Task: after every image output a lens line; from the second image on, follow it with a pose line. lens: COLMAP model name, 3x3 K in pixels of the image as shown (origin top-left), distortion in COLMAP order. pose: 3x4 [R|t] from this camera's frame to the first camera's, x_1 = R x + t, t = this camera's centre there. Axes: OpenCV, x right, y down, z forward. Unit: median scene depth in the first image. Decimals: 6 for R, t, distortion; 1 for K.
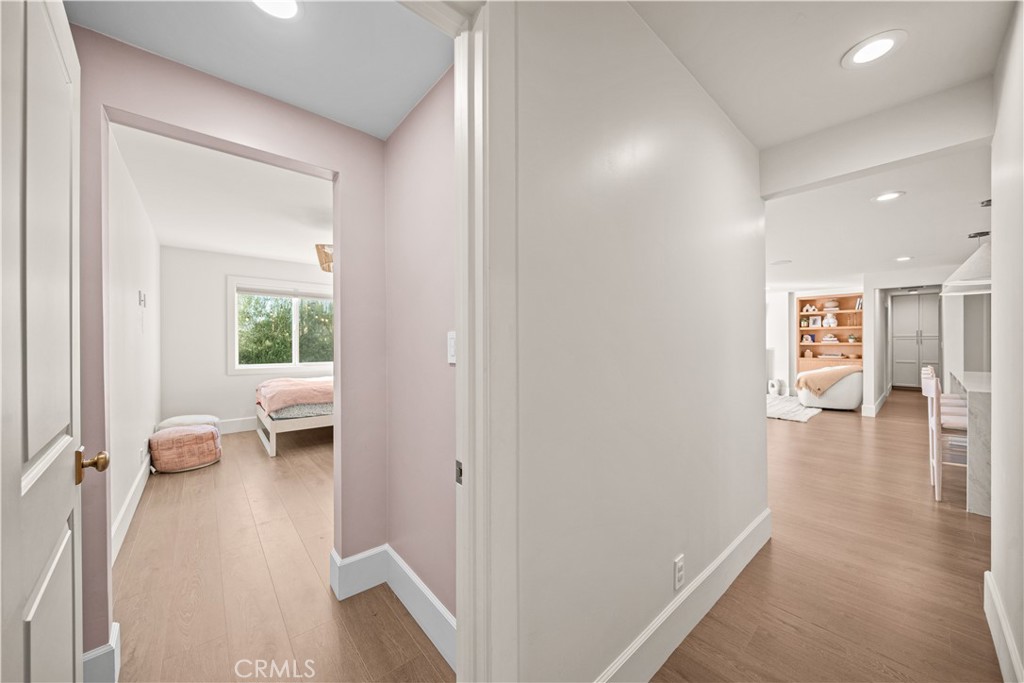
lens RADIAL K [[349.7, 0, 509.3], [0, 349.7, 342.3], [0, 0, 1]] dist [-0.006014, 0.000066]
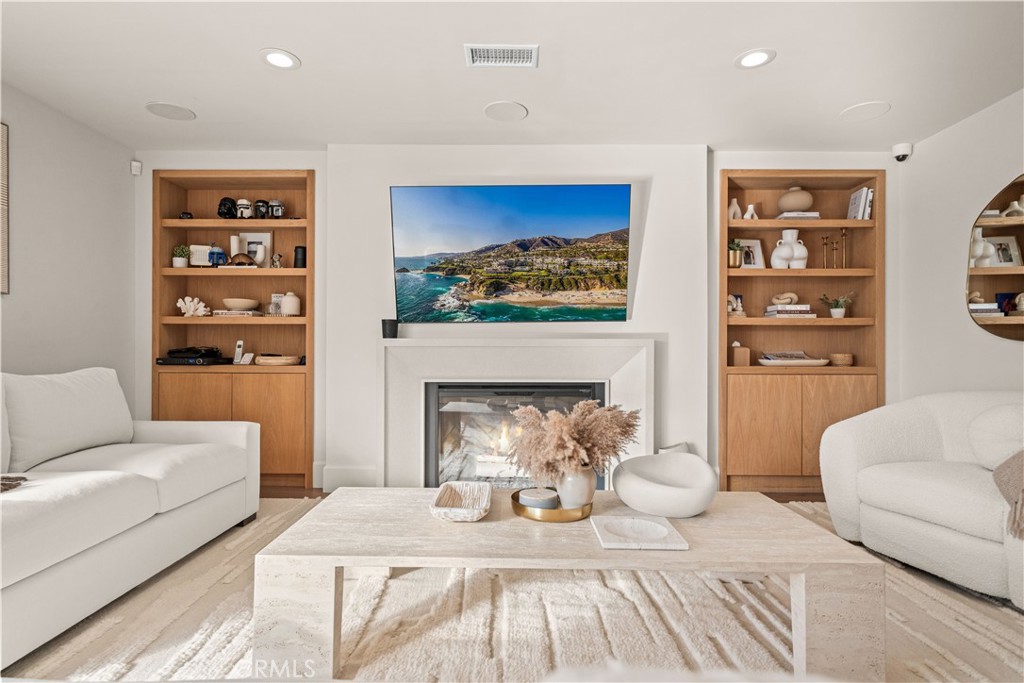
lens RADIAL K [[485.9, 0, 507.9], [0, 485.9, 327.2], [0, 0, 1]] dist [-0.015750, 0.000297]
pose [[0.667944, 0.001403, 0.744210, 0.408843], [-0.003245, 0.999994, 0.001027, 0.009445], [-0.744204, -0.003101, 0.667945, 0.894703]]
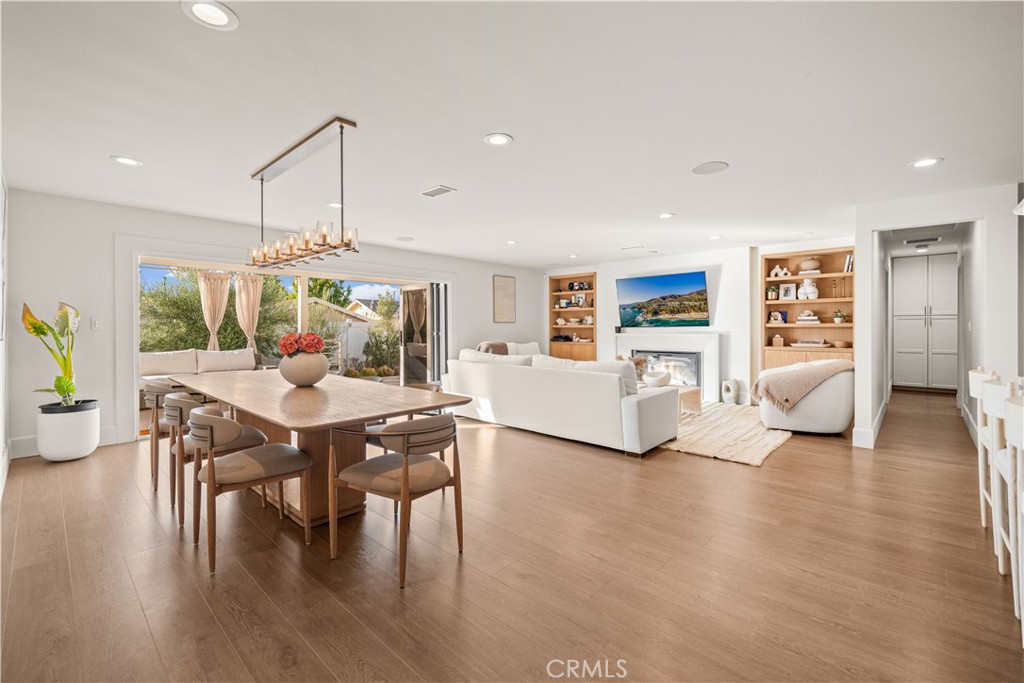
lens RADIAL K [[425.2, 0, 502.3], [0, 425.2, 327.9], [0, 0, 1]] dist [-0.002594, 0.000230]
pose [[0.994729, -0.001343, 0.102528, 0.266357], [0.001275, 0.999999, 0.000724, 0.007903], [-0.102528, -0.000590, 0.994730, 0.262882]]
